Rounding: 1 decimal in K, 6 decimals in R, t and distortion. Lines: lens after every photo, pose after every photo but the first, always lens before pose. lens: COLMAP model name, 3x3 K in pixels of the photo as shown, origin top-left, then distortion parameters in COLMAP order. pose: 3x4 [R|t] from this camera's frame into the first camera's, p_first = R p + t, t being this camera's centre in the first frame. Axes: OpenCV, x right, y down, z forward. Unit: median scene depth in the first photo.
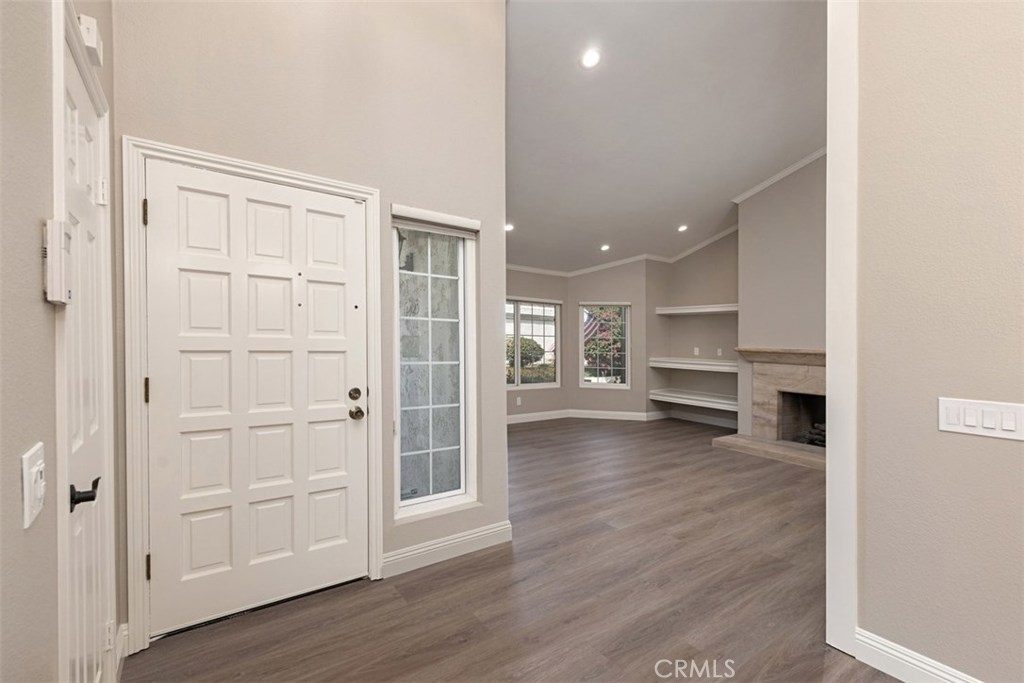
lens RADIAL K [[446.8, 0, 511.9], [0, 446.8, 325.2], [0, 0, 1]] dist [-0.000411, -0.000302]
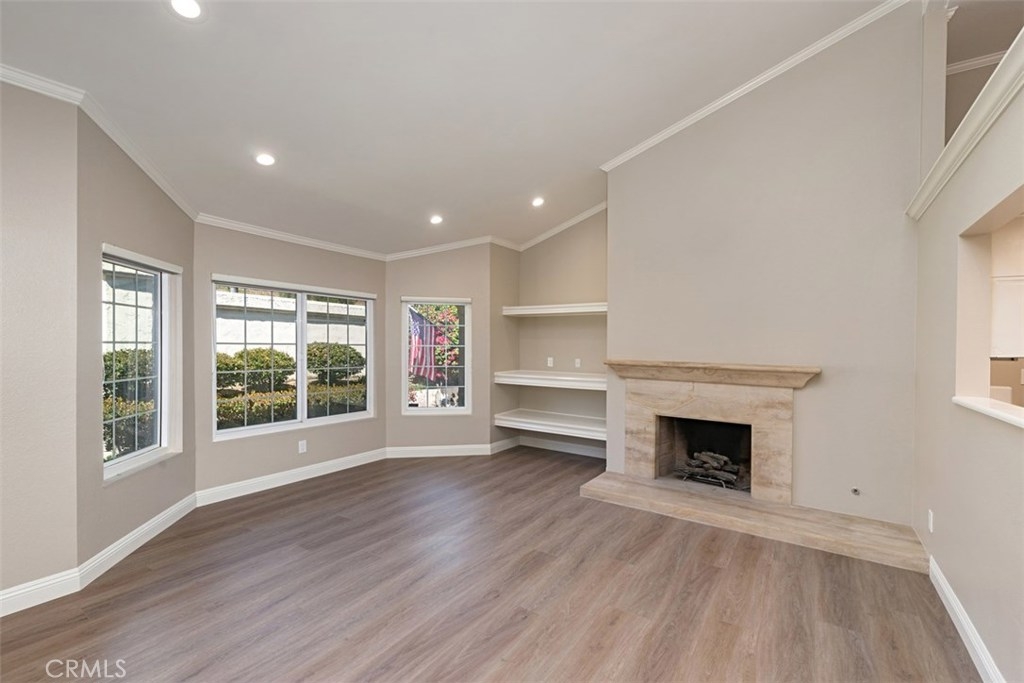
lens RADIAL K [[441.0, 0, 512.3], [0, 441.0, 345.3], [0, 0, 1]] dist [0.004056, 0.000464]
pose [[0.937492, -0.010091, 0.347861, 0.093039], [-0.003702, 0.999234, 0.038964, -0.002580], [-0.347988, -0.037816, 0.936736, 0.358003]]
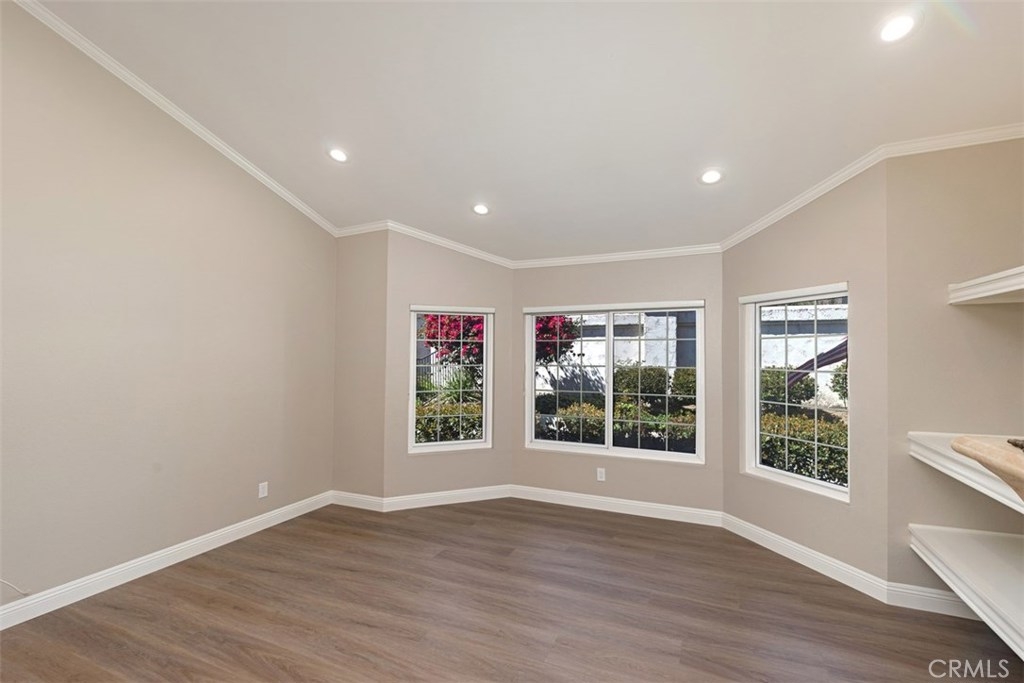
lens RADIAL K [[455.3, 0, 519.2], [0, 455.3, 343.5], [0, 0, 1]] dist [0.000398, 0.000036]
pose [[0.507400, -0.038734, -0.860840, 0.591765], [0.037843, 0.999027, -0.022646, 0.001489], [0.860879, -0.021086, 0.508372, 0.699132]]
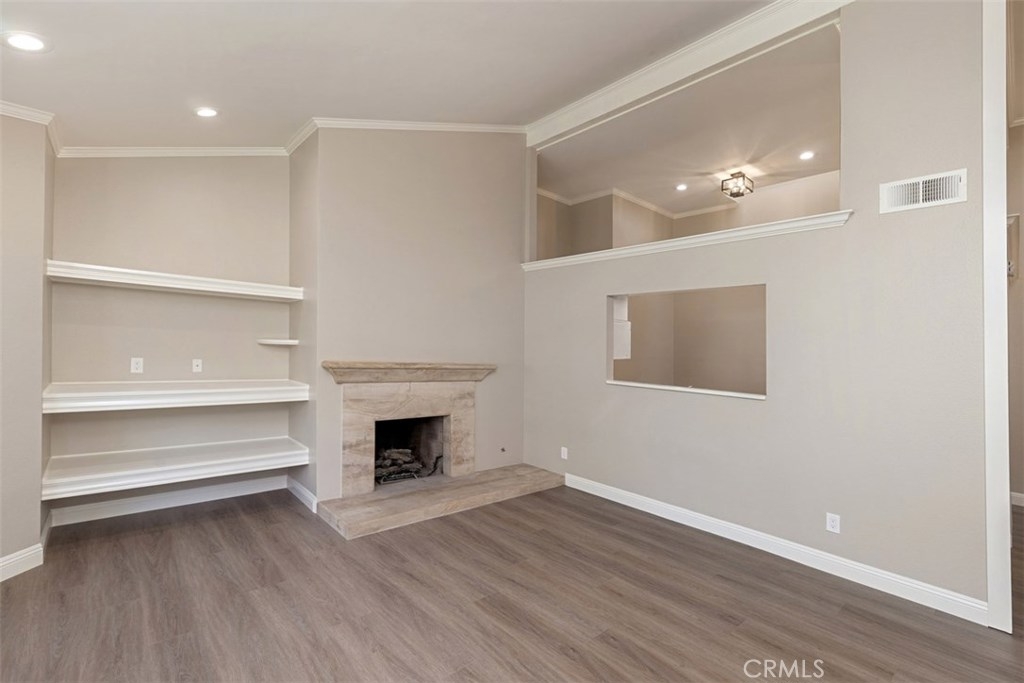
lens RADIAL K [[452.2, 0, 498.7], [0, 452.2, 344.4], [0, 0, 1]] dist [0.002014, 0.000159]
pose [[-0.092798, -0.020456, 0.995475, -0.127421], [-0.075102, 0.997085, 0.013488, 0.001477], [-0.992849, -0.073511, -0.094064, 0.841658]]
